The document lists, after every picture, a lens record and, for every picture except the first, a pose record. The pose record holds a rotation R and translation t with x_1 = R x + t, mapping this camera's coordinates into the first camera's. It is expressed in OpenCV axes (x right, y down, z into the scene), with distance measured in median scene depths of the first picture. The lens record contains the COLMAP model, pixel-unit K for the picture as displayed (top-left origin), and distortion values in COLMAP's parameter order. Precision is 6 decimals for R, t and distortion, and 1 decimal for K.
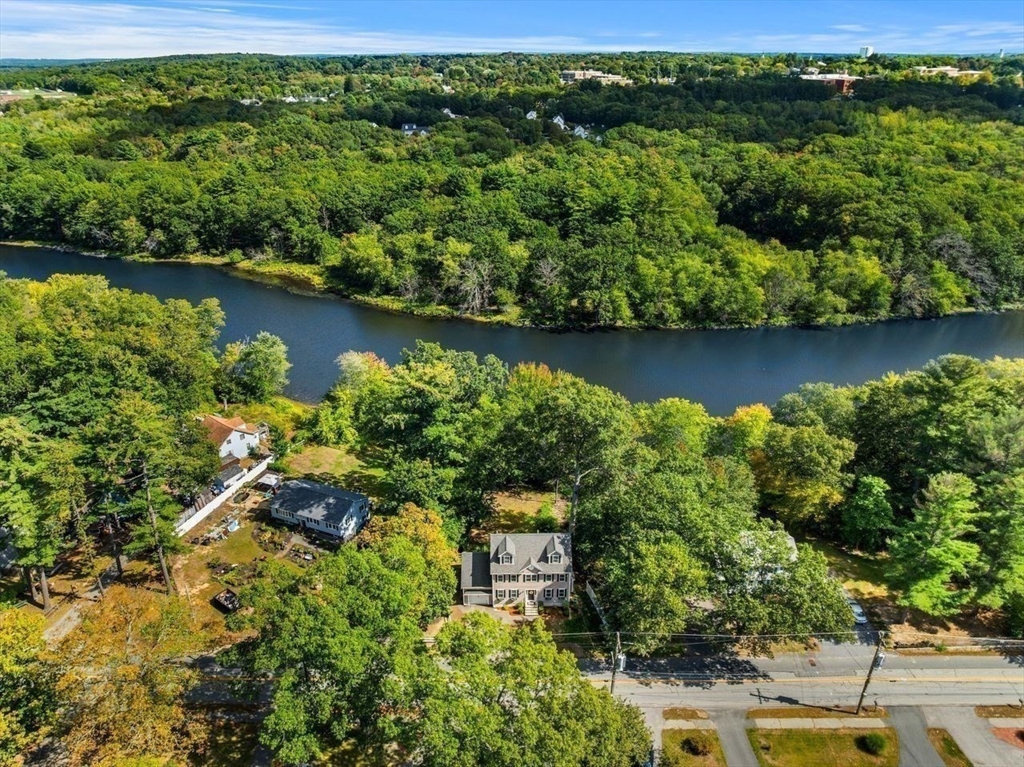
lens RADIAL K [[722.9, 0, 510.7], [0, 722.9, 382.7], [0, 0, 1]] dist [-0.044045, 0.011520]
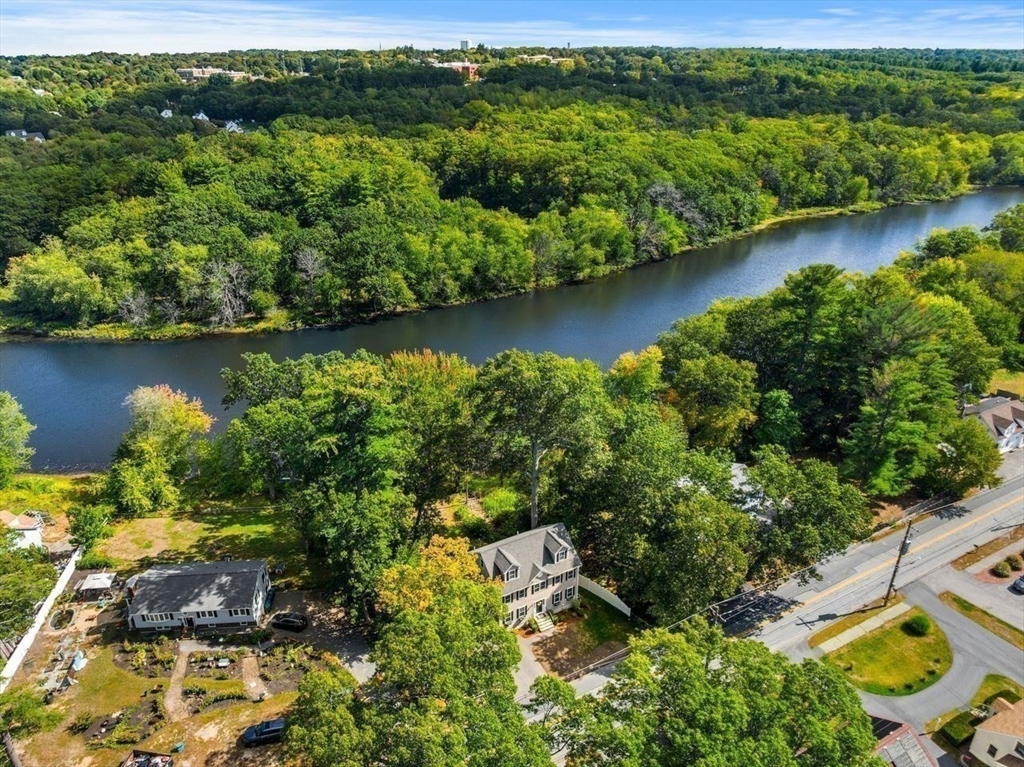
lens RADIAL K [[722.9, 0, 511.7], [0, 722.9, 384.0], [0, 0, 1]] dist [-0.044045, 0.011520]
pose [[0.877244, -0.203325, 0.434859, -0.135252], [0.202894, 0.978024, 0.047991, -0.002811], [-0.435060, 0.046130, 0.899219, 0.106228]]
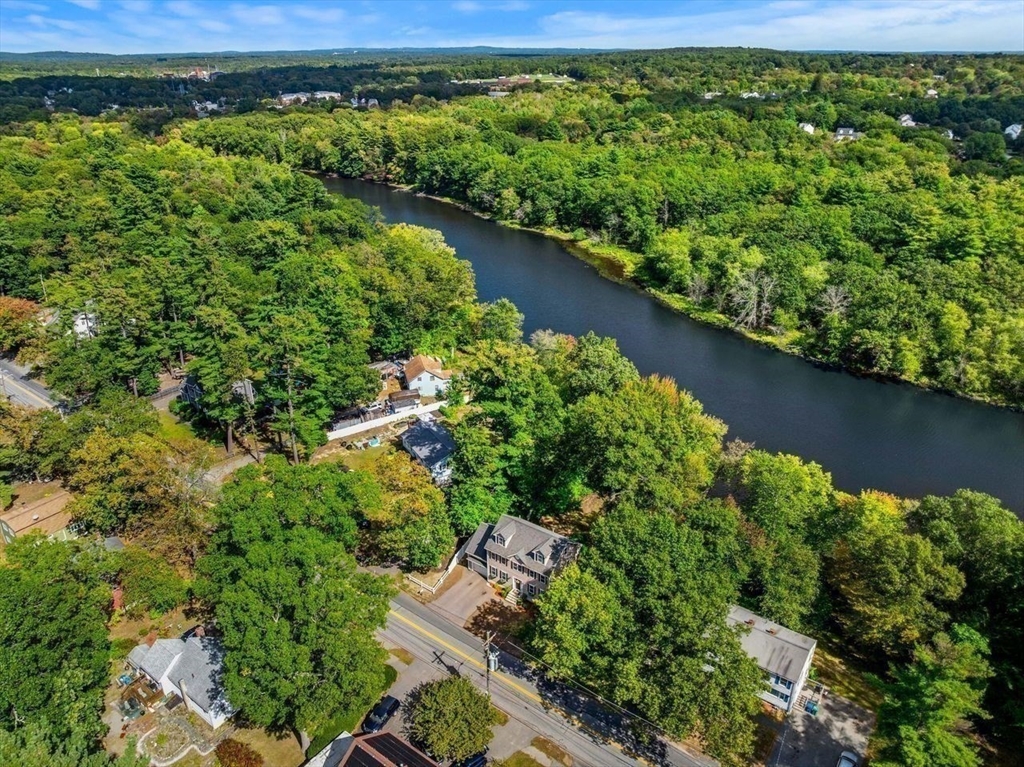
lens RADIAL K [[722.9, 0, 511.4], [0, 722.9, 385.5], [0, 0, 1]] dist [-0.044045, 0.011520]
pose [[0.805628, 0.253960, -0.535226, 0.214444], [-0.248807, 0.964959, 0.083358, -0.025727], [0.537641, 0.066012, 0.840586, 0.051219]]
